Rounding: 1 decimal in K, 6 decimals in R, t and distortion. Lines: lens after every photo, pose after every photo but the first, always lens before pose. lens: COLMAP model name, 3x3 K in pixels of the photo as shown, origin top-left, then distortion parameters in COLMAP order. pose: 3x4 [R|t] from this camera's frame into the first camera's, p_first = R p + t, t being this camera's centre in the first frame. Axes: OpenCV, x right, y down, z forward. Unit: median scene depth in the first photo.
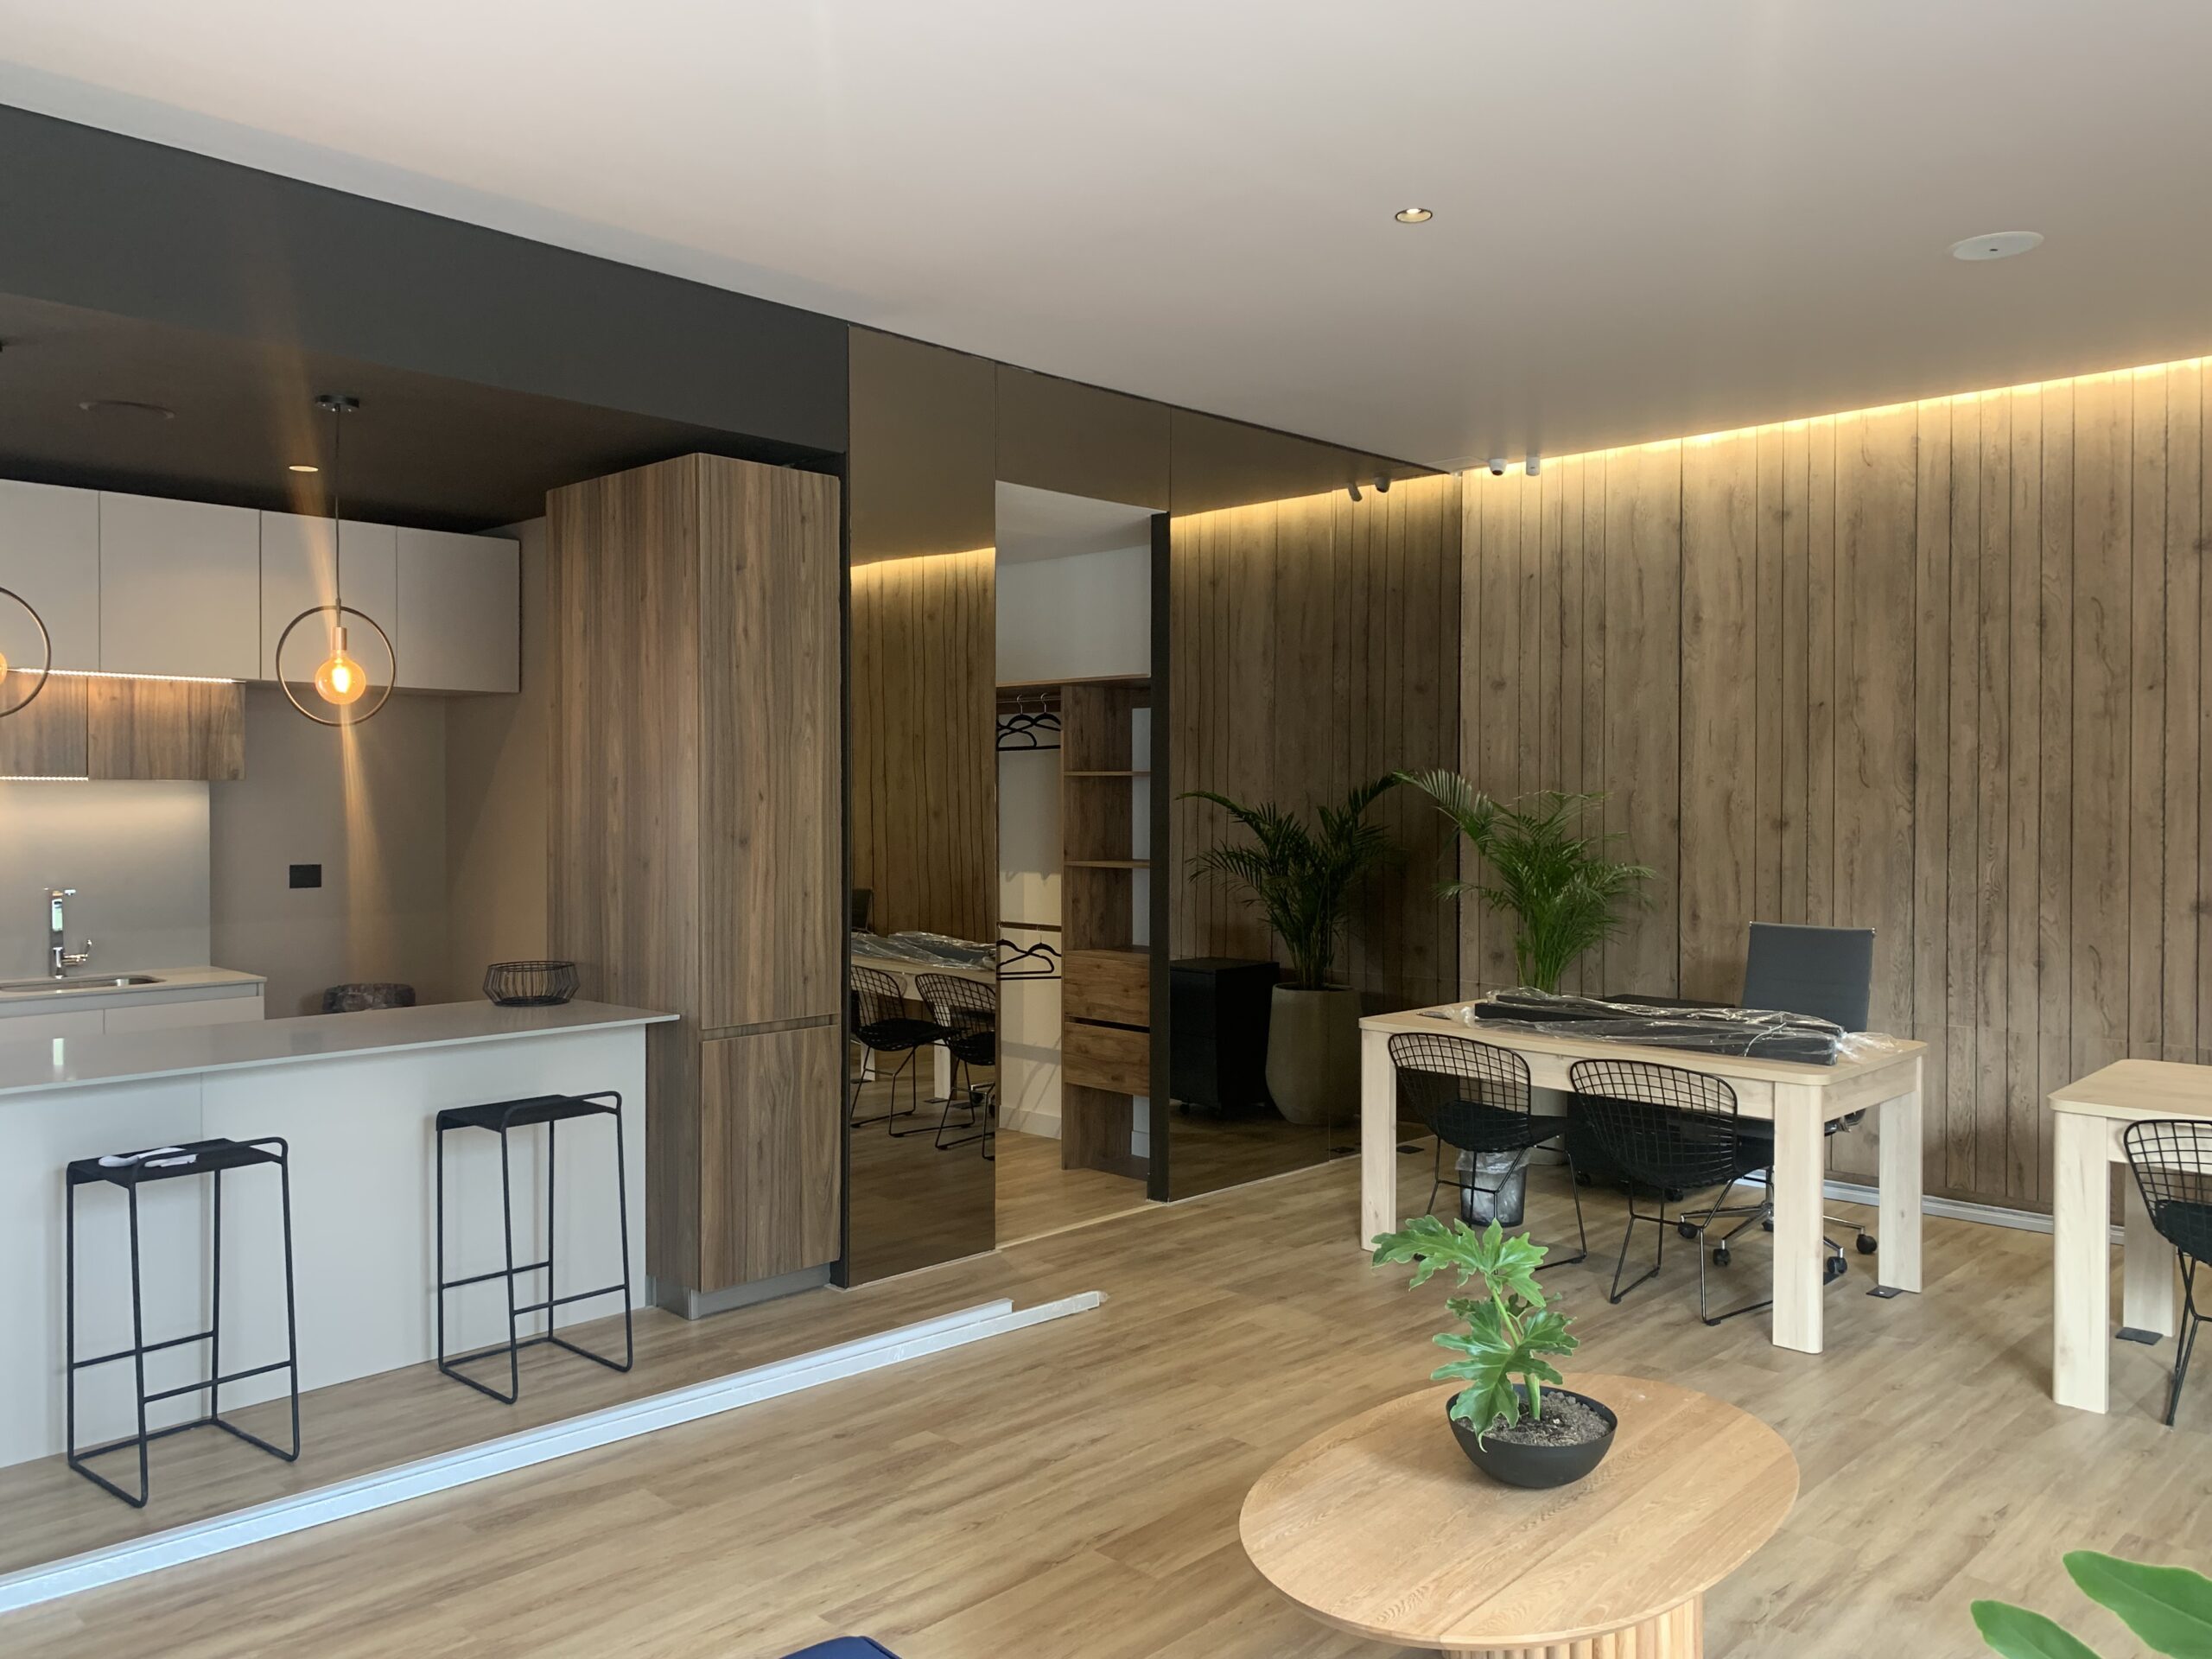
lens RADIAL K [[1702.6, 0, 1102.7], [0, 1702.6, 821.8], [0, 0, 1]] dist [0.004591, 0.006420]
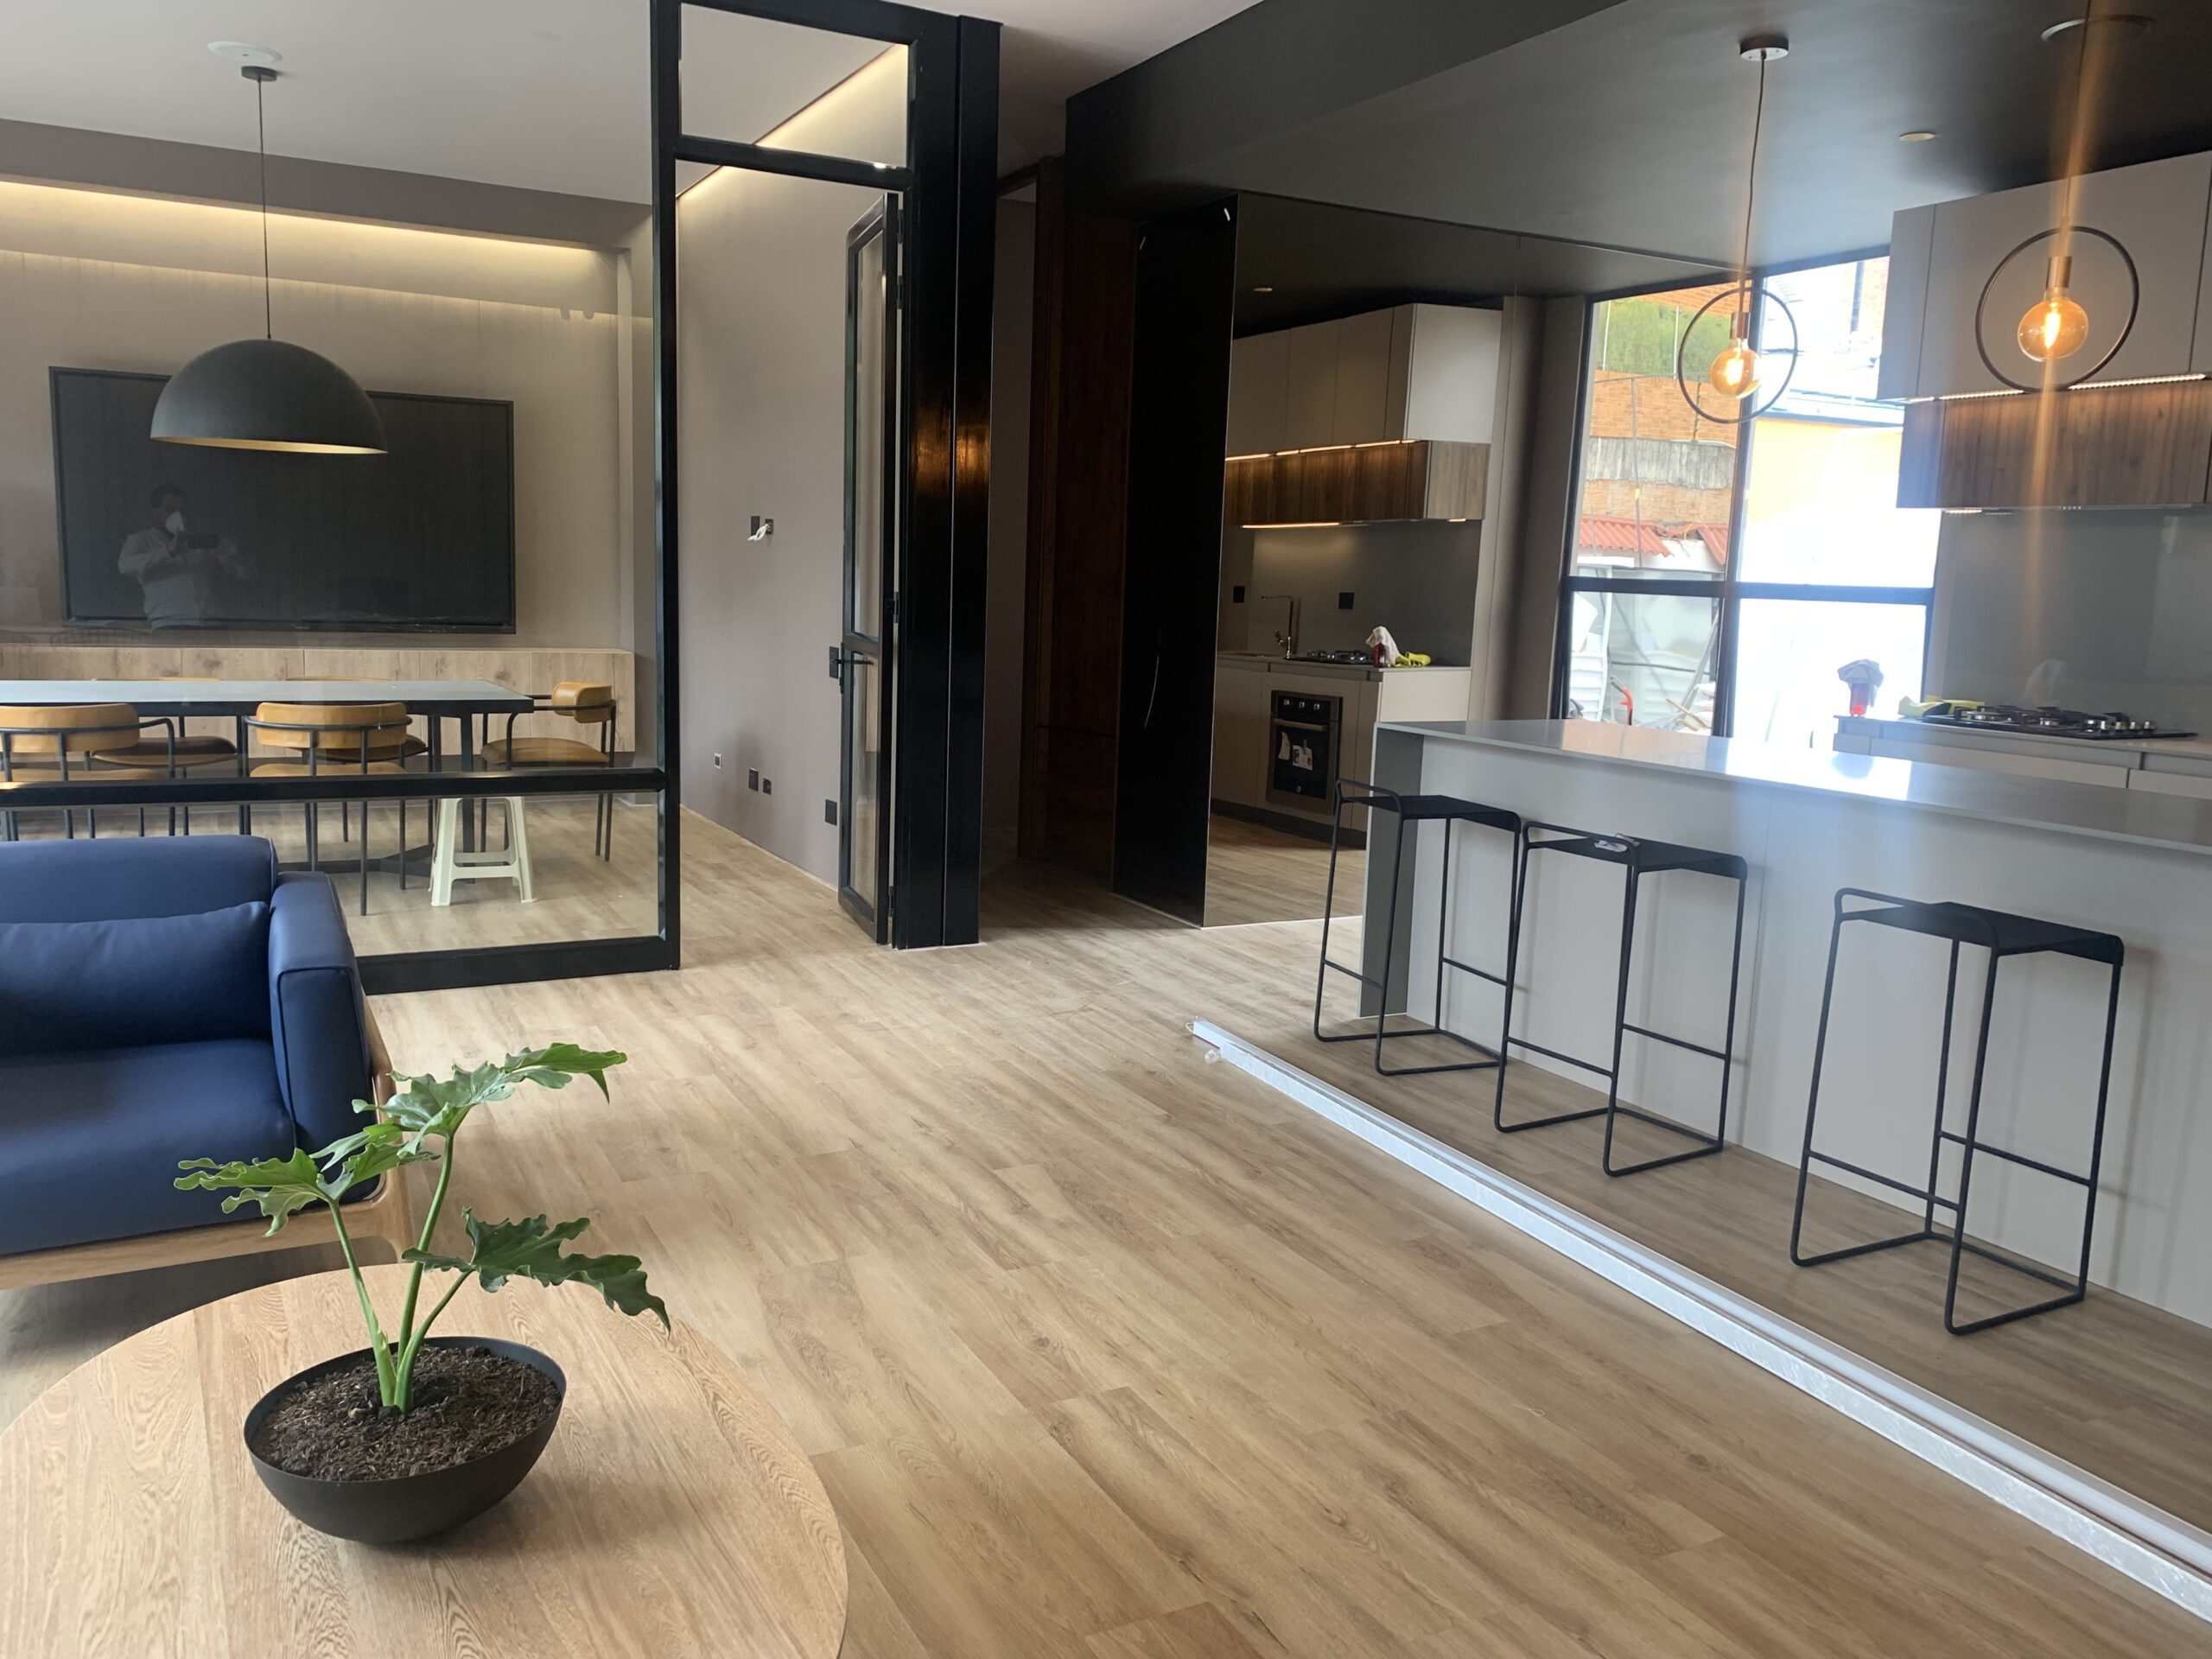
lens RADIAL K [[1702.6, 0, 1102.7], [0, 1702.6, 832.5], [0, 0, 1]] dist [0.004591, 0.006420]
pose [[-0.315057, 0.137401, -0.939074, 0.534896], [-0.050811, 0.985604, 0.161256, 0.044588], [0.947712, 0.098520, -0.303539, 1.074093]]
